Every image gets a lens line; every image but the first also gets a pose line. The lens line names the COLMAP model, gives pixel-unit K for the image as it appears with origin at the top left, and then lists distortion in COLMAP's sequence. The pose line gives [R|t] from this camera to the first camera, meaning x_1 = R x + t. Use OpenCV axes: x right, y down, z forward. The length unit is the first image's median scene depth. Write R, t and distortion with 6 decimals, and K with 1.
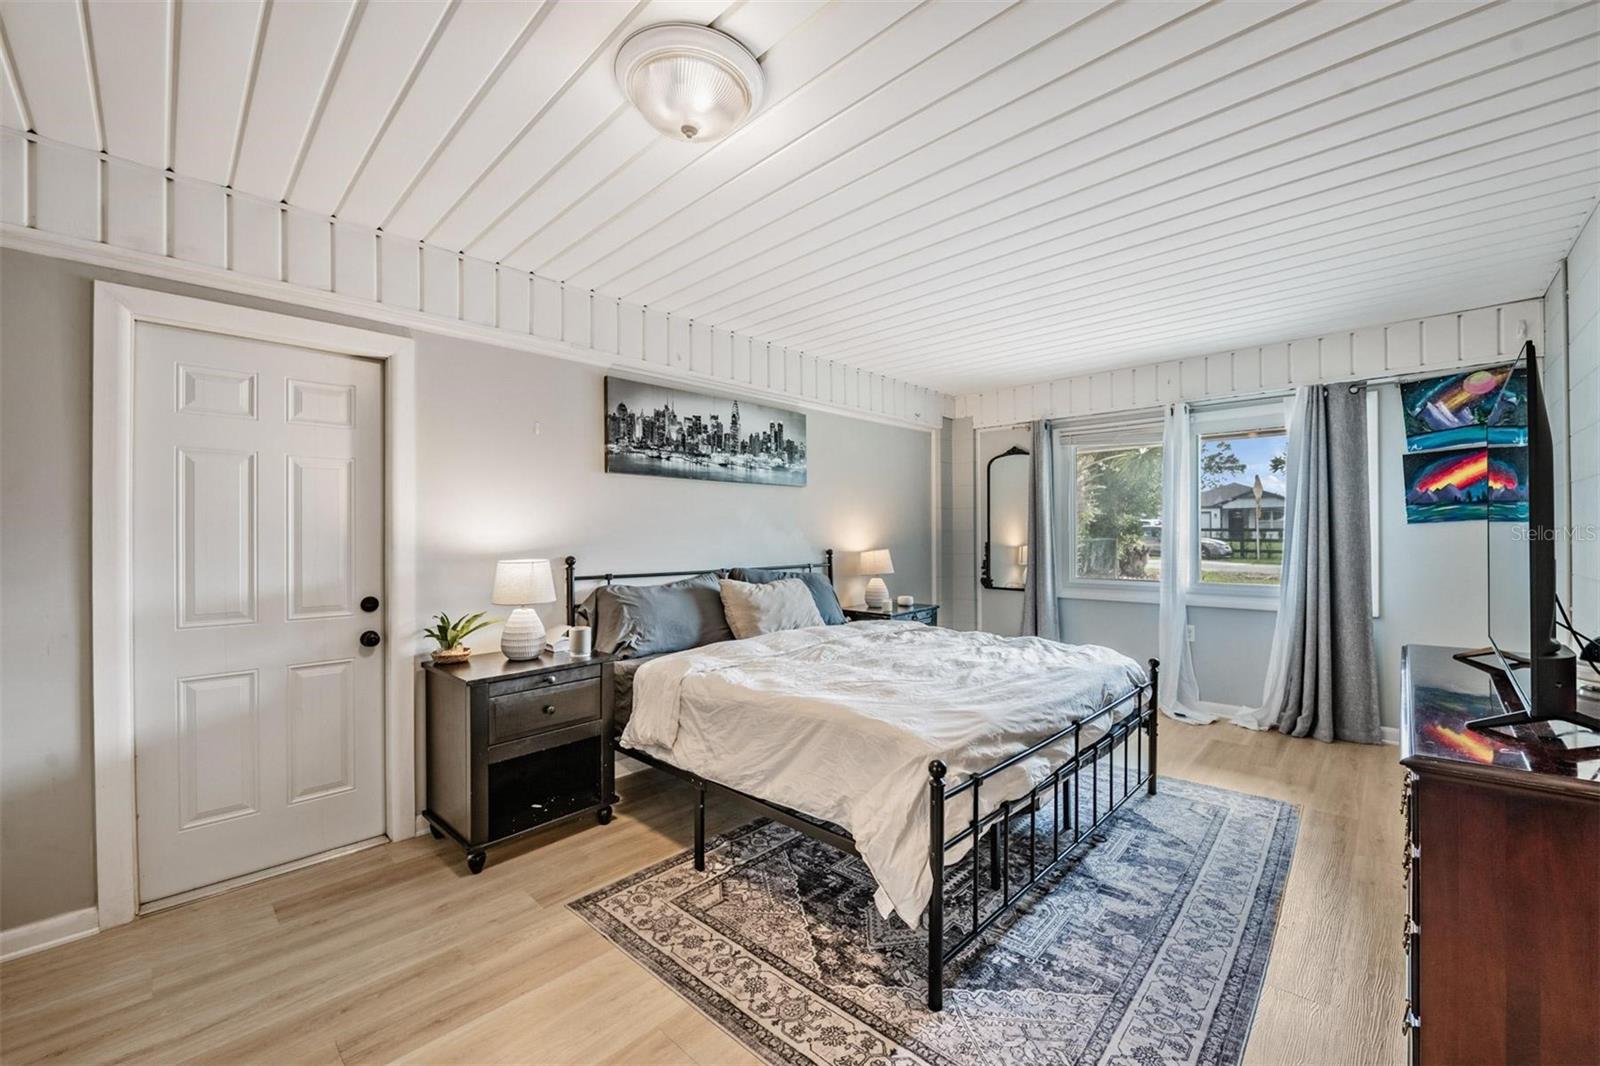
lens RADIAL K [[624.3, 0, 812.0], [0, 624.3, 532.3], [0, 0, 1]] dist [-0.007930, -0.001929]
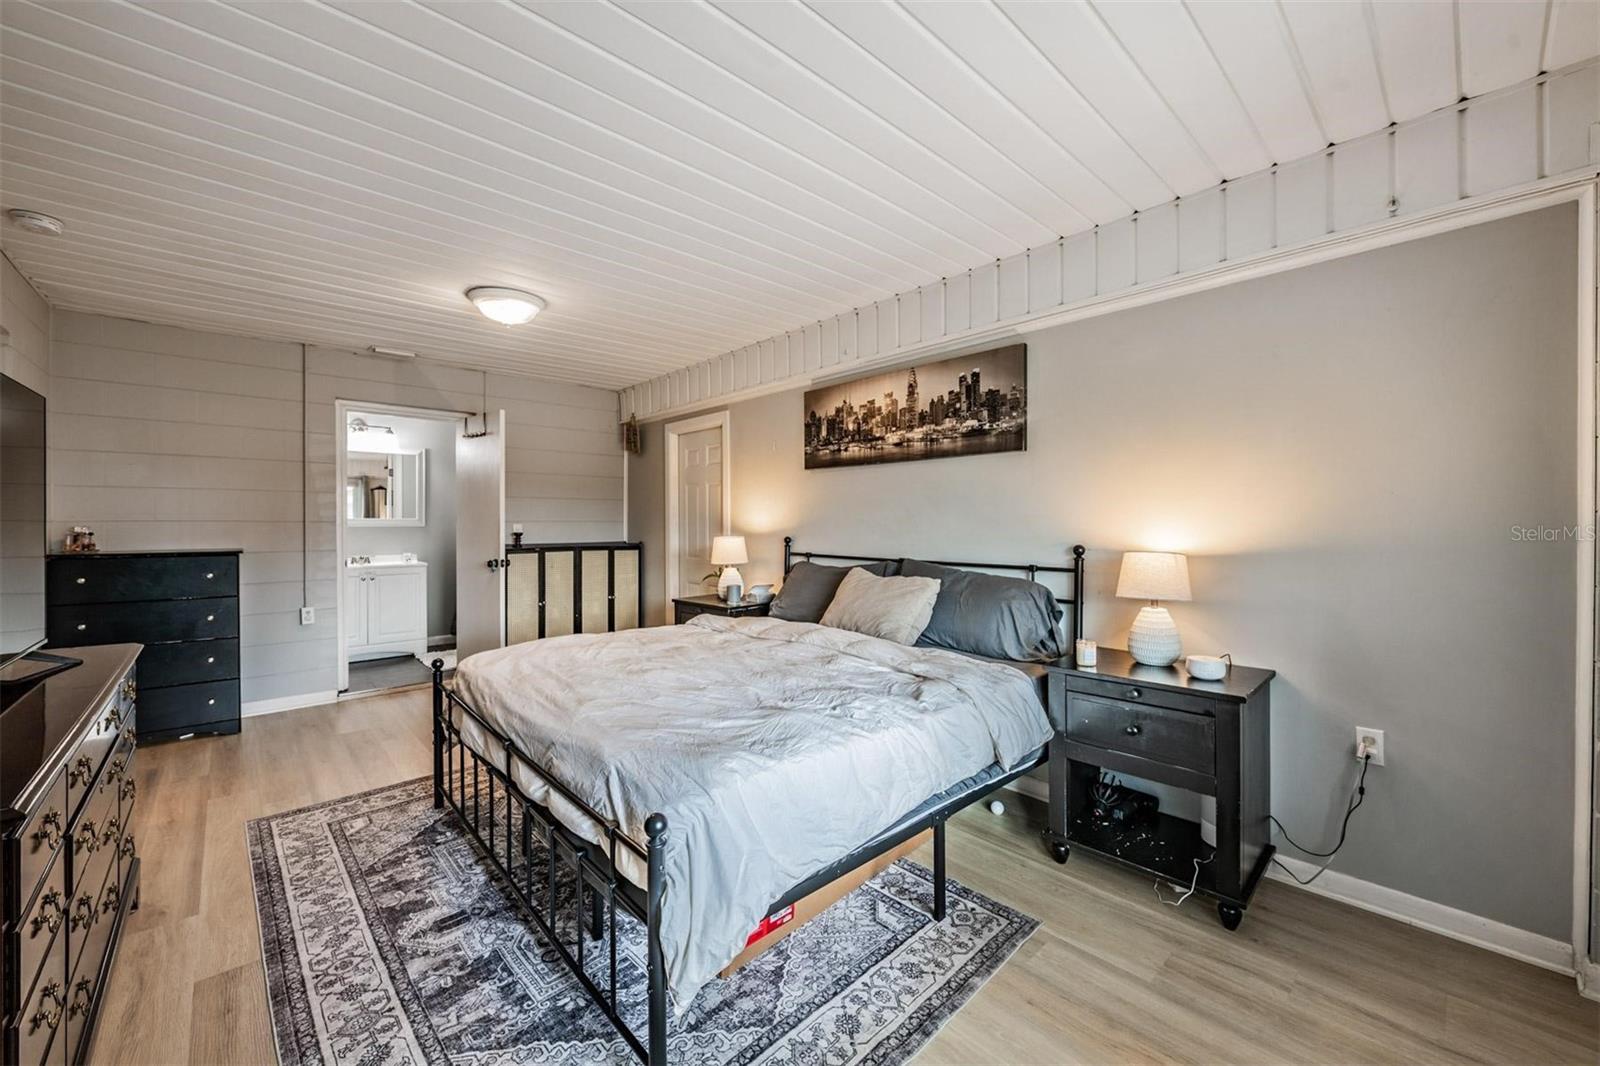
lens RADIAL K [[624.3, 0, 788.0], [0, 624.3, 523.4], [0, 0, 1]] dist [-0.007930, -0.001929]
pose [[-0.076491, 0.006395, -0.997050, 0.844056], [0.005791, 0.999965, 0.005970, 0.001955], [0.997053, -0.005317, -0.076525, 0.980668]]
